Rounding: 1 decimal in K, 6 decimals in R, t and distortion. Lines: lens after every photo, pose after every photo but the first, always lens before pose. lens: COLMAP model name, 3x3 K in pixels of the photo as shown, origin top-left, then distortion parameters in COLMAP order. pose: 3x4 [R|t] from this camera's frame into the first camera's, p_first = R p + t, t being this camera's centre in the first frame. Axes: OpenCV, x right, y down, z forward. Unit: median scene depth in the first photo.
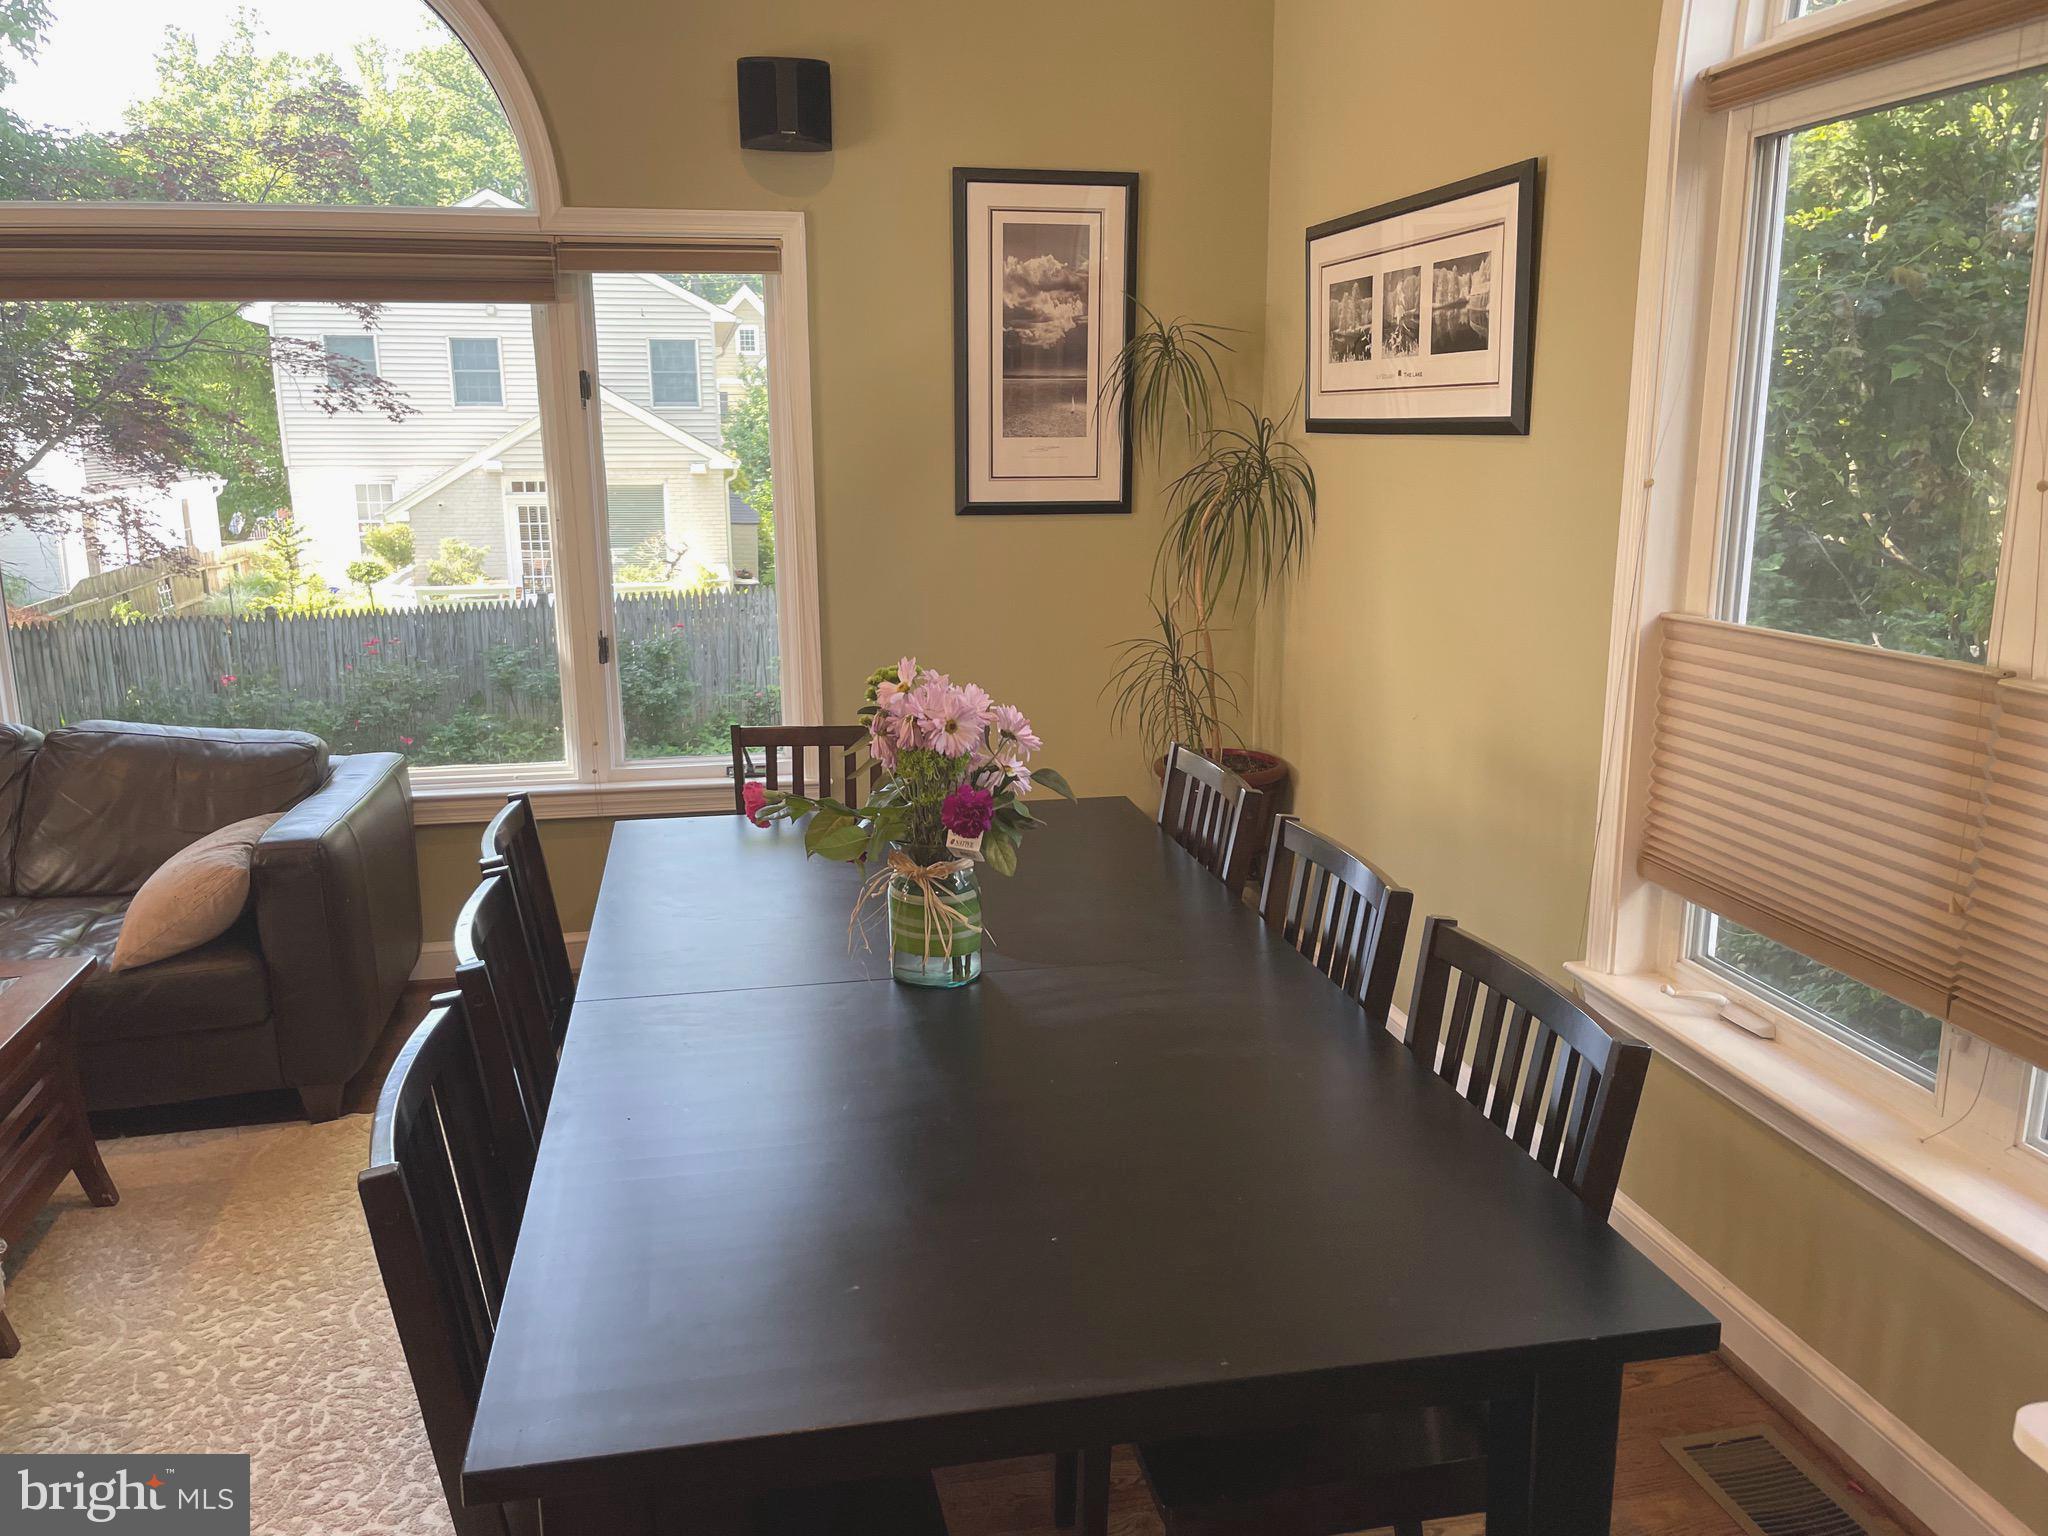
lens RADIAL K [[1556.7, 0, 1018.7], [0, 1556.7, 781.3], [0, 0, 1]] dist [0.086883, -0.124834]
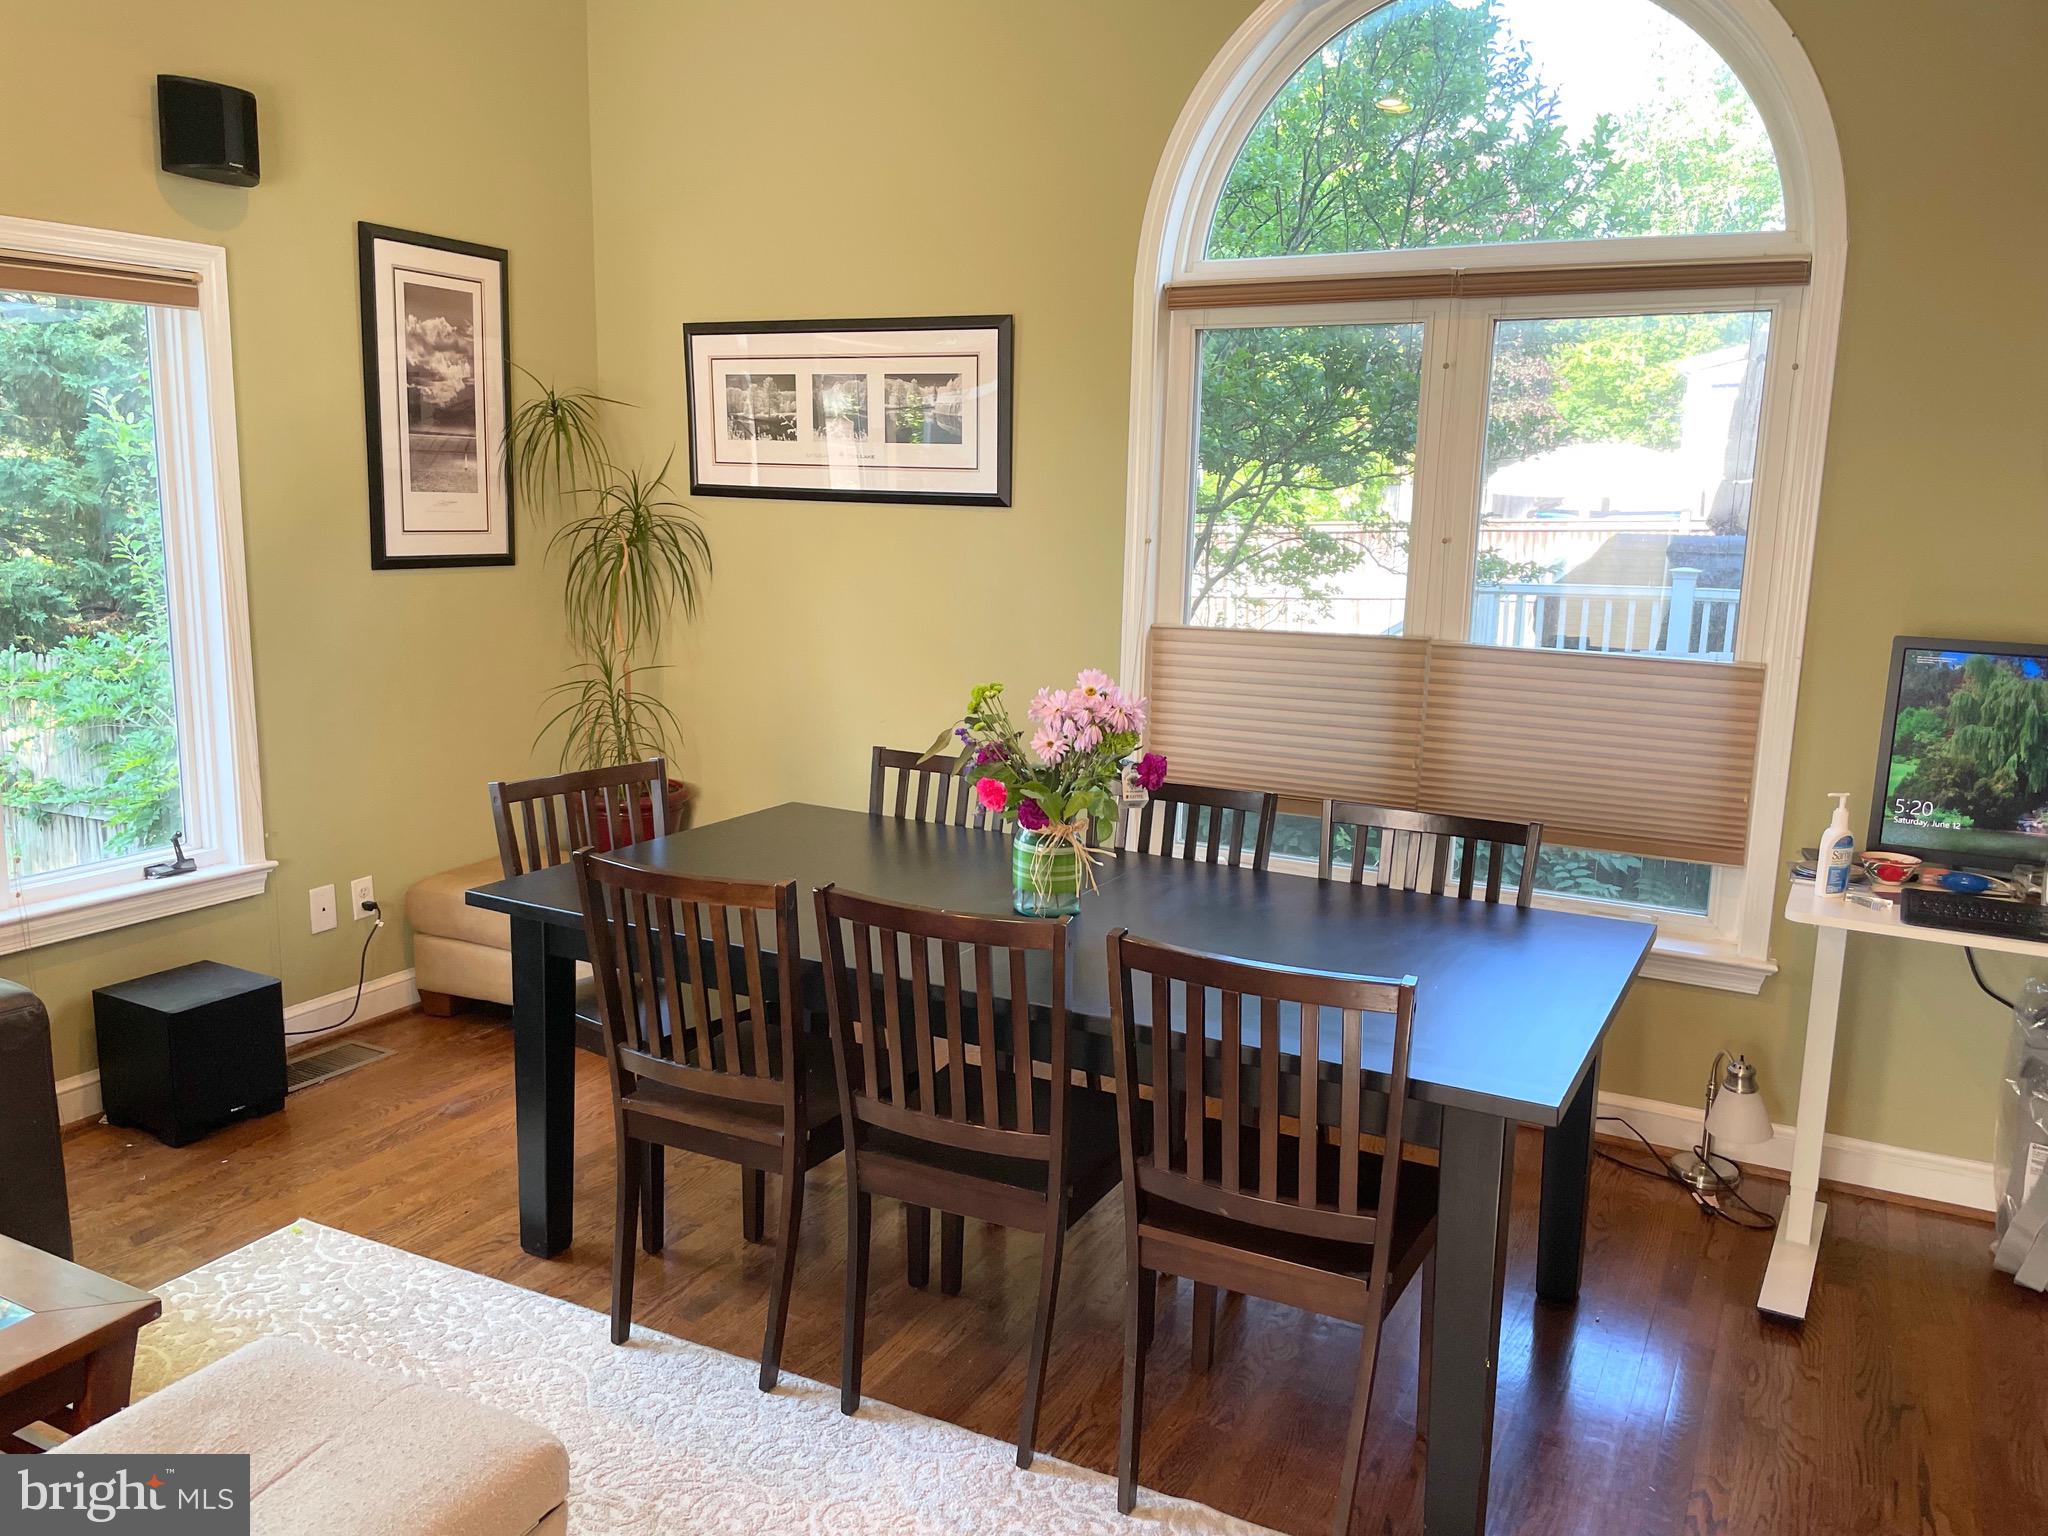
lens RADIAL K [[1556.7, 0, 1002.1], [0, 1556.7, 776.7], [0, 0, 1]] dist [0.086883, -0.124834]
pose [[0.641048, -0.119683, 0.758112, -0.549918], [0.144274, 0.988949, 0.034130, -0.019803], [-0.753819, 0.087497, 0.651231, 0.076390]]
